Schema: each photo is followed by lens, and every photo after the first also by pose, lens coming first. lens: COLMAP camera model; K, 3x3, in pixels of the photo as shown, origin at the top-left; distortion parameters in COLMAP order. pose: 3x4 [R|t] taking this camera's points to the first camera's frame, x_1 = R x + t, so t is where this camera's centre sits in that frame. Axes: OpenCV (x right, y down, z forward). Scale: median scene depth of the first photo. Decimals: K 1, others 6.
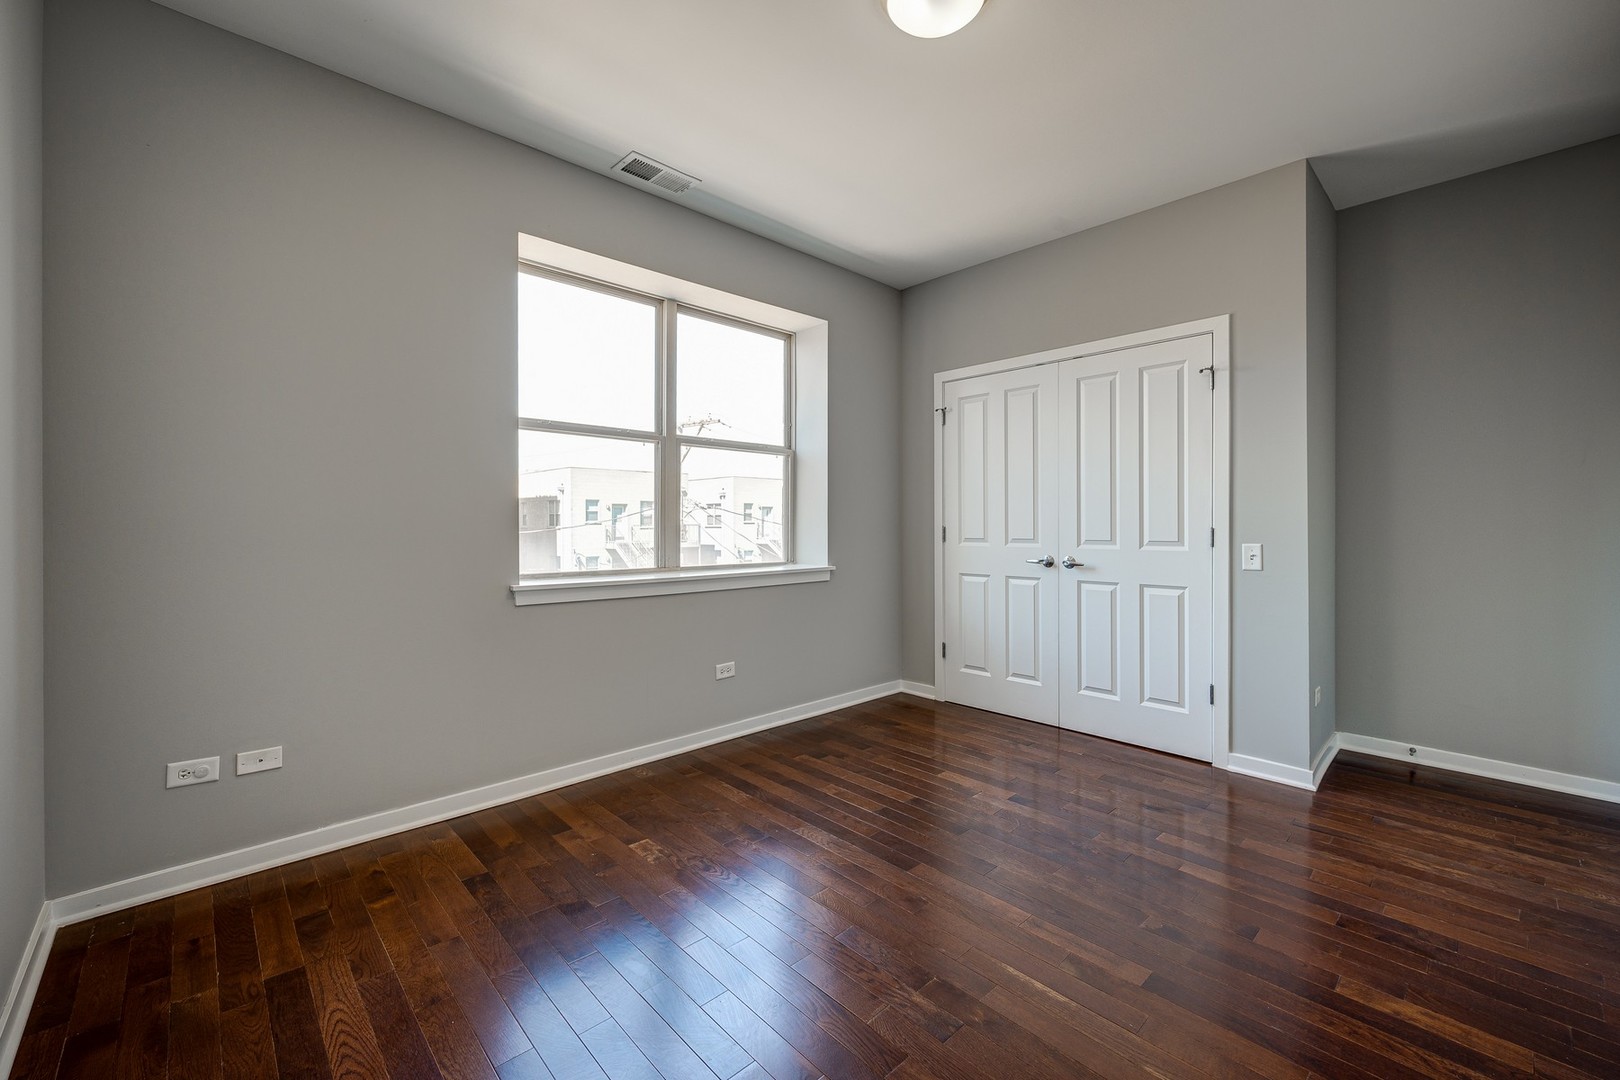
lens RADIAL K [[646.0, 0, 809.5], [0, 646.0, 532.2], [0, 0, 1]] dist [0.002114, 0.000227]
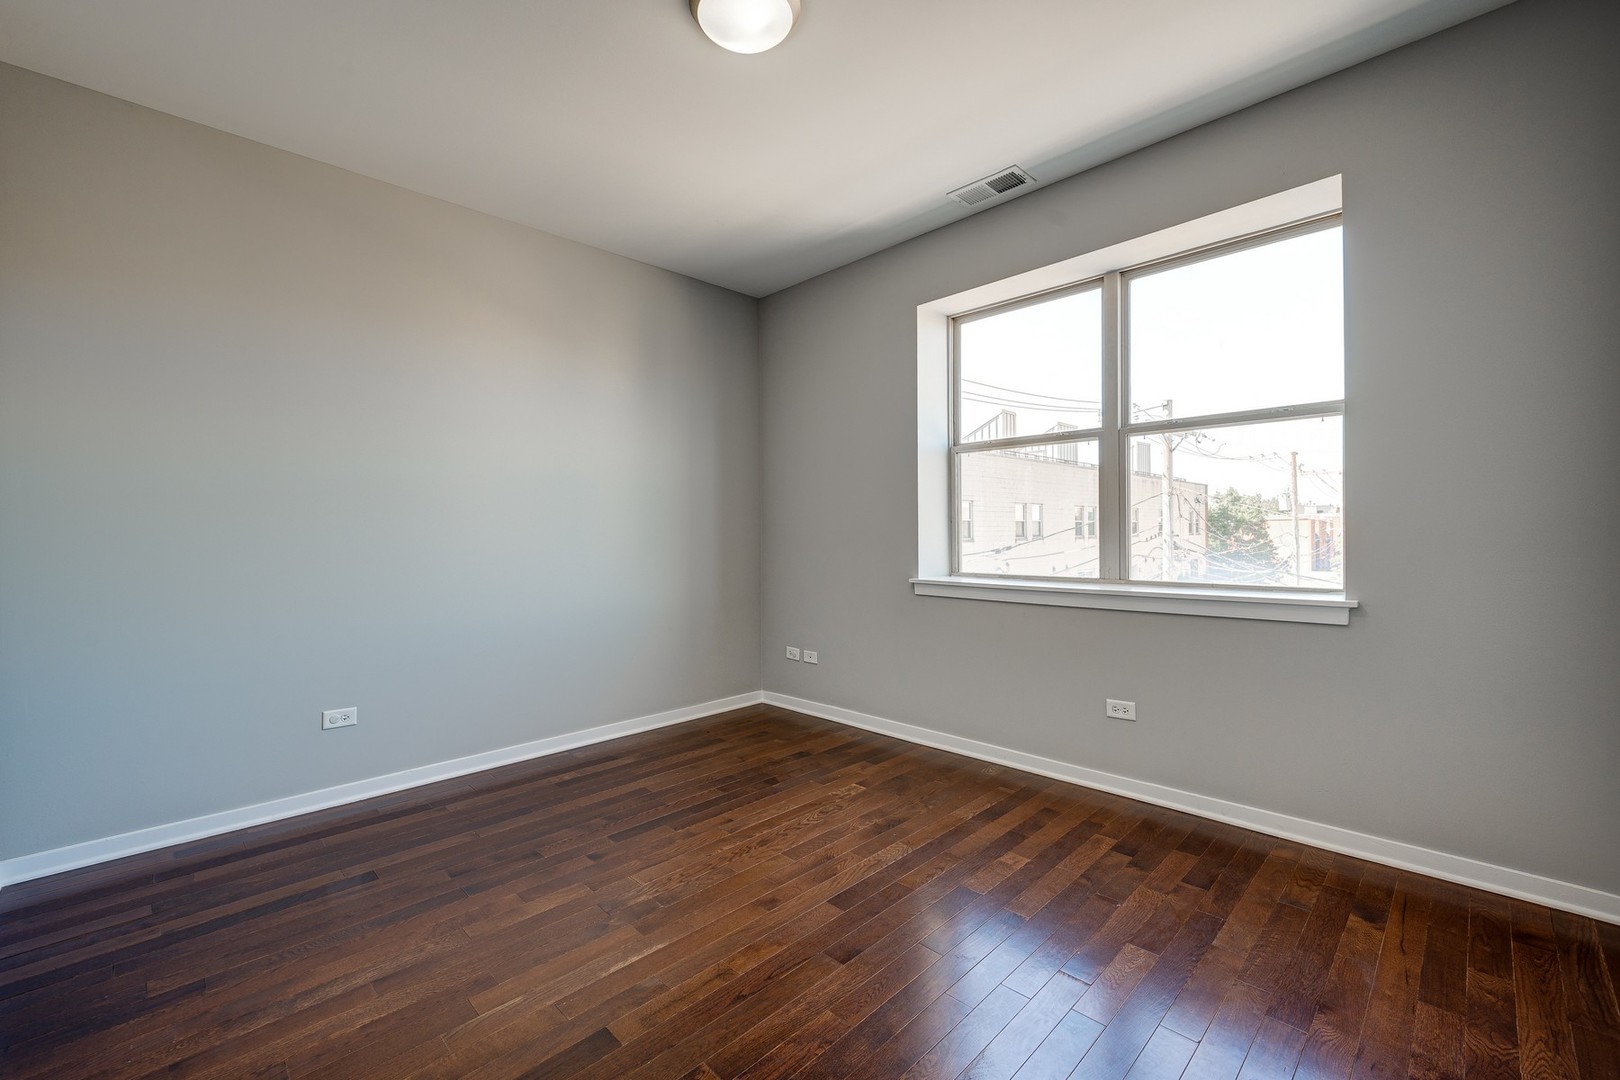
lens RADIAL K [[650.6, 0, 810.0], [0, 650.6, 540.0], [0, 0, 1]] dist [-0.000750, -0.000017]
pose [[0.045950, 0.006166, -0.998925, 0.773427], [-0.003301, 0.999976, 0.006021, -0.002432], [0.998938, 0.003021, 0.045969, 0.663697]]
